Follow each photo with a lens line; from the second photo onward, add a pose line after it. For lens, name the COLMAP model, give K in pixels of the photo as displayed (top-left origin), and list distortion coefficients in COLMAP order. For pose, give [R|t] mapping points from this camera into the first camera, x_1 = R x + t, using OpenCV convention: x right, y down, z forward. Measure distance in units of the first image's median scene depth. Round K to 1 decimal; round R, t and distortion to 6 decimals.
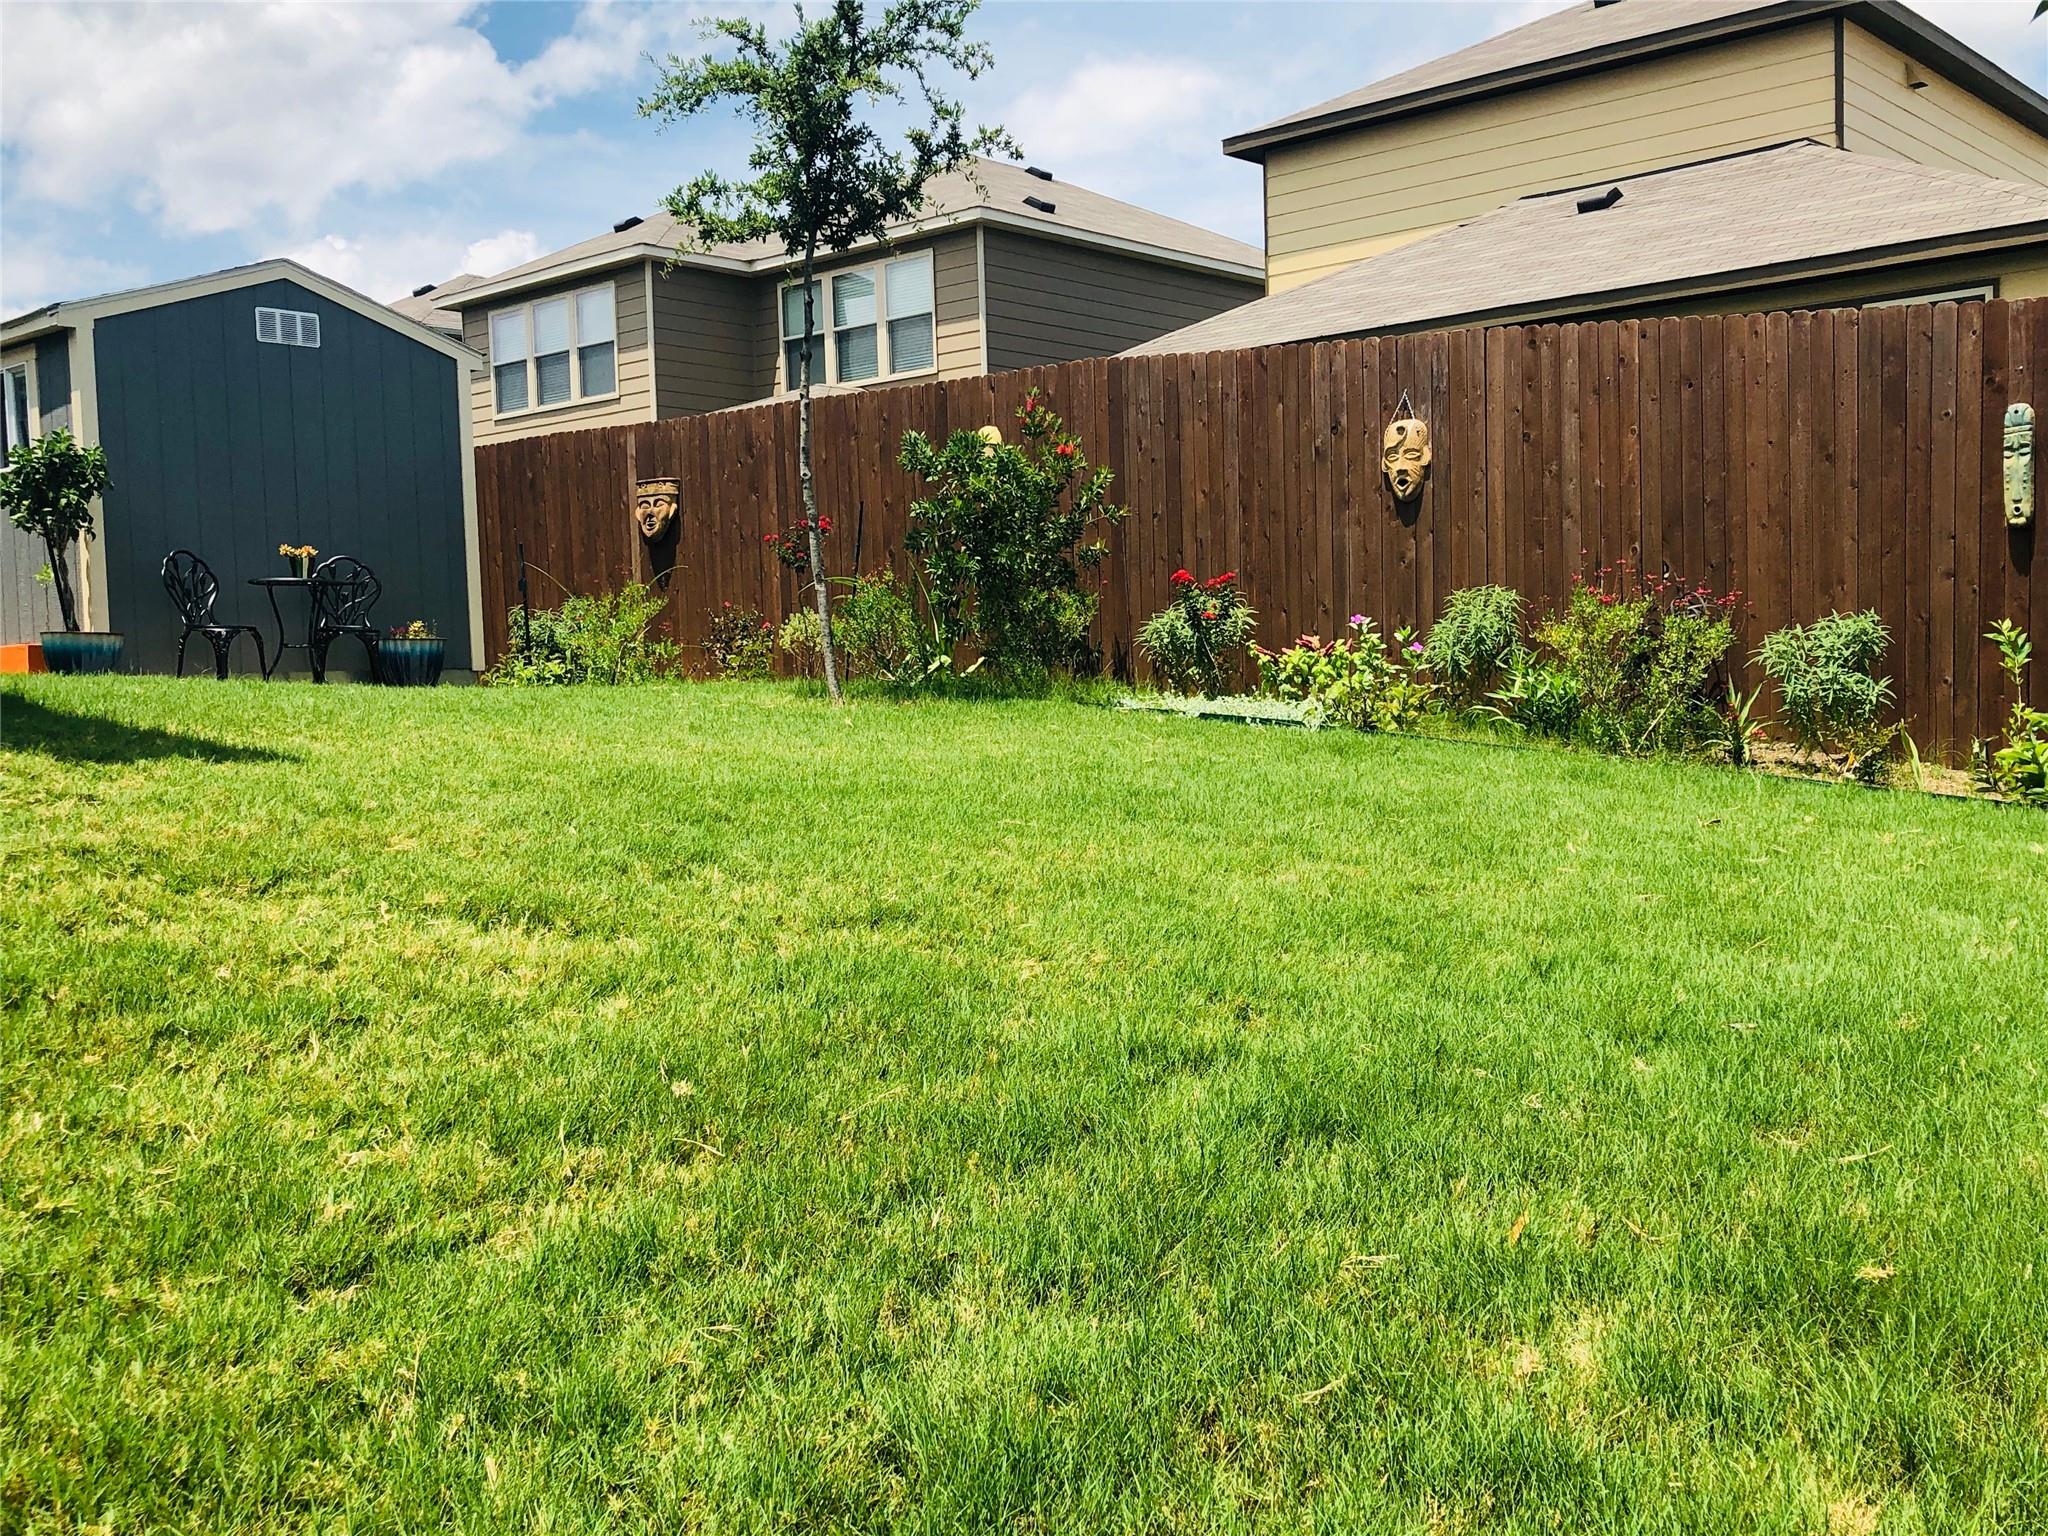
lens RADIAL K [[2025.0, 0, 1020.3], [0, 2025.0, 781.2], [0, 0, 1]] dist [0.016773, 0.000000]
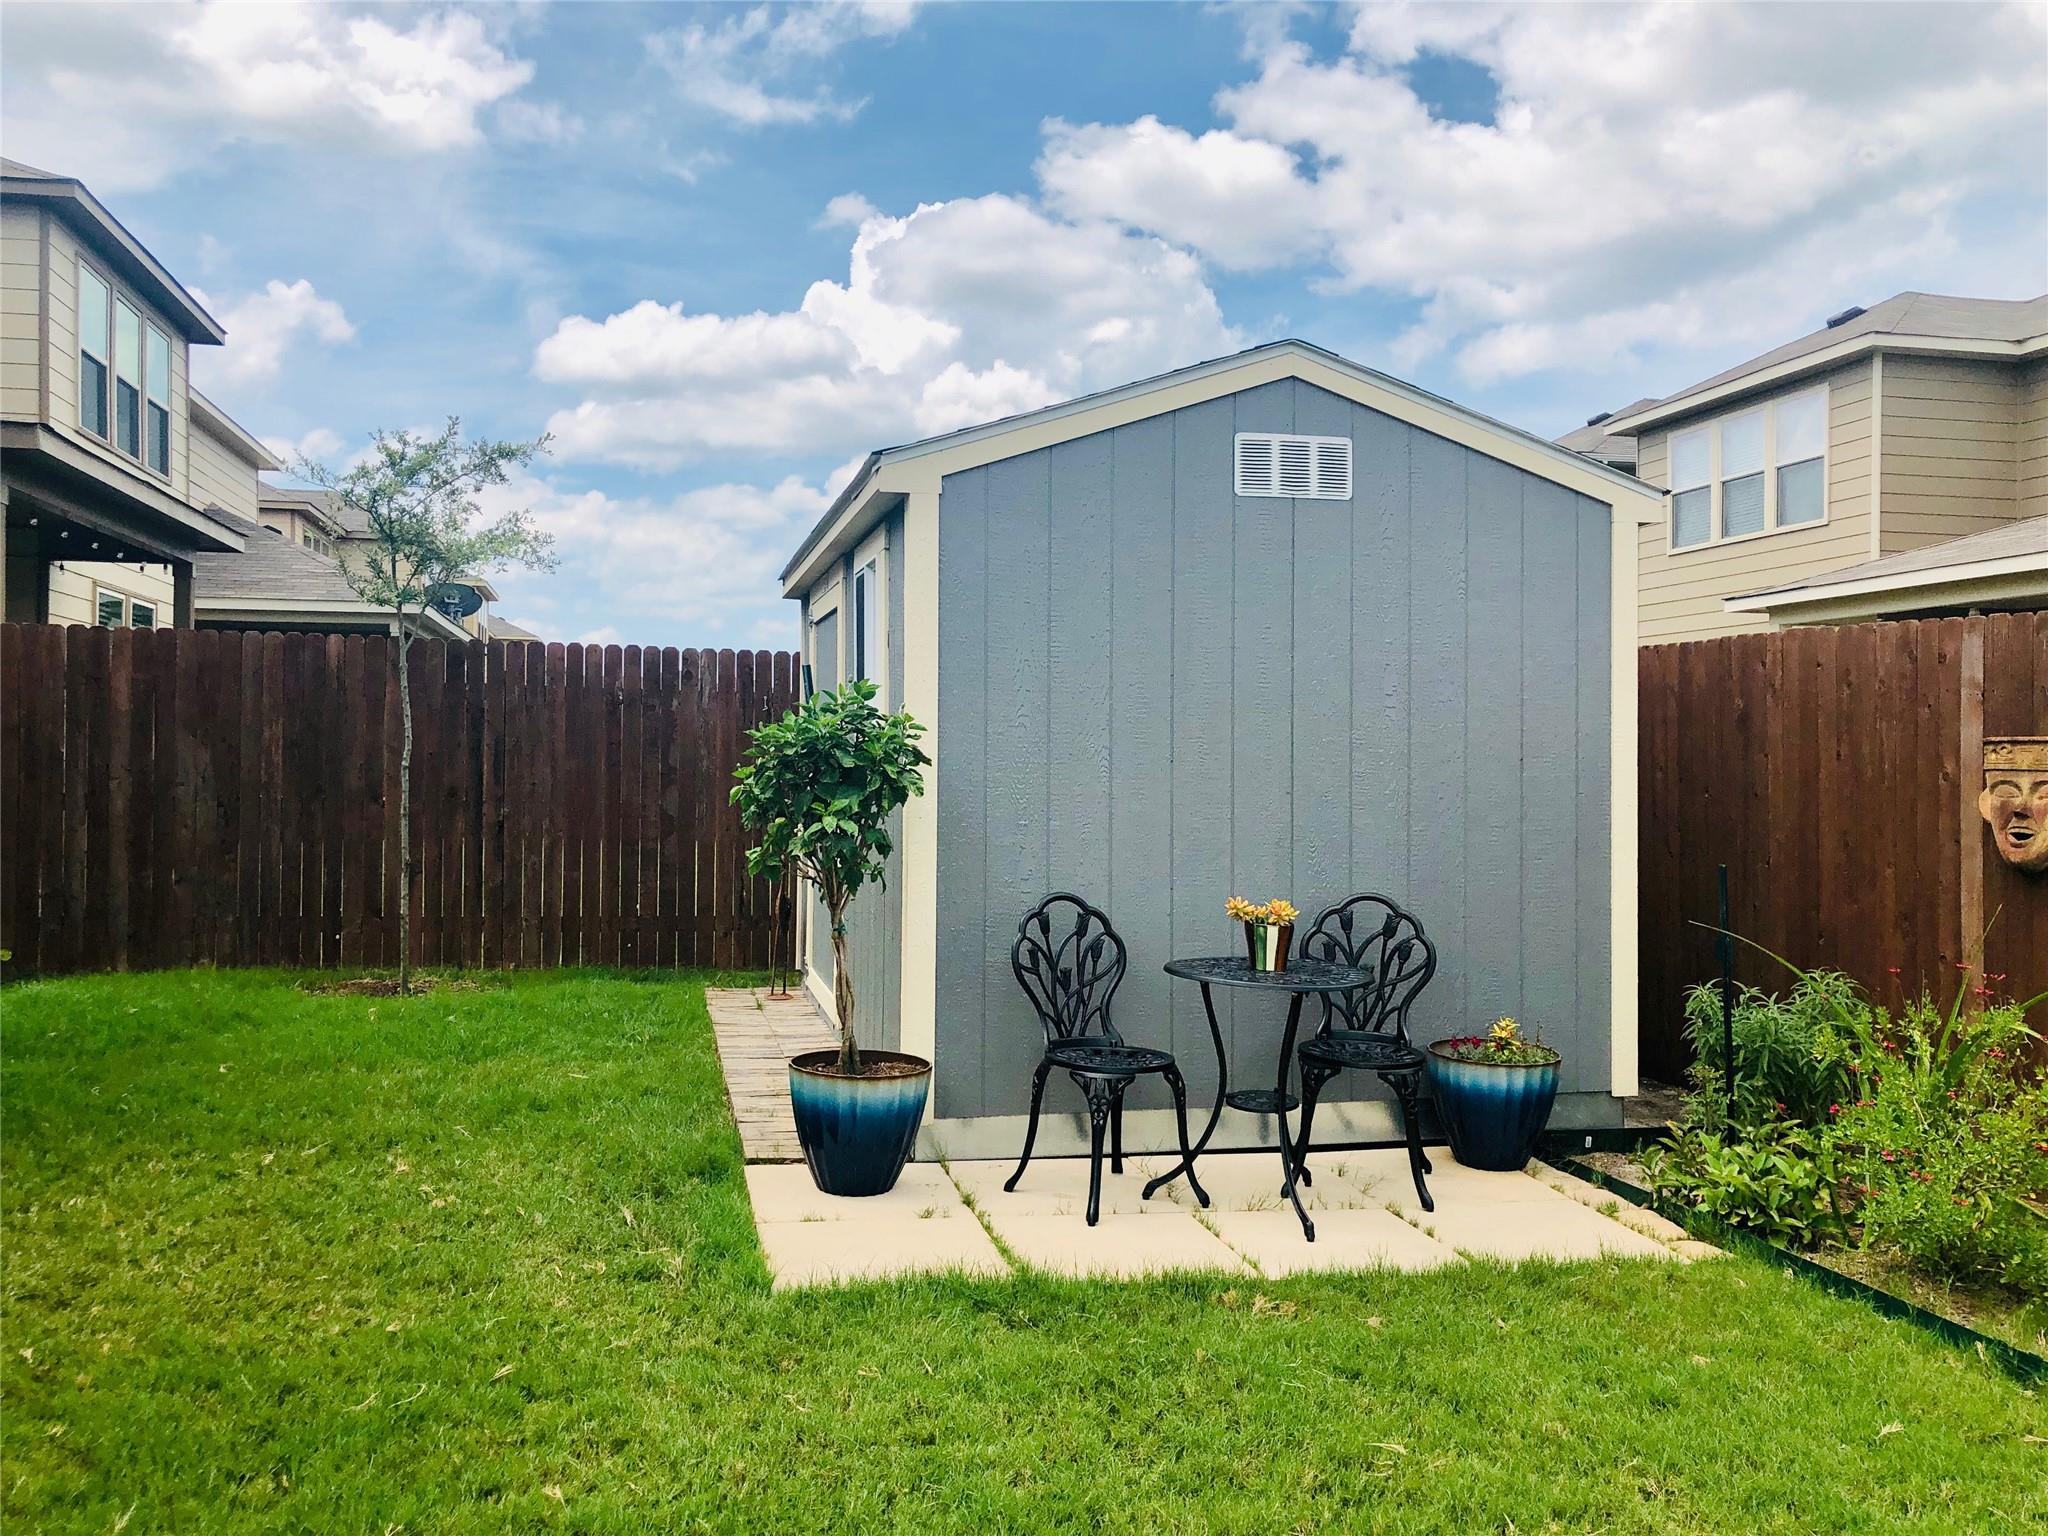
lens RADIAL K [[1664.6, 0, 1012.1], [0, 1664.6, 764.5], [0, 0, 1]] dist [0.030728, -0.031540]
pose [[0.814813, 0.040513, -0.578307, -0.148661], [-0.063954, 0.997748, -0.020211, -0.119869], [0.576186, 0.053453, 0.815569, 0.549728]]
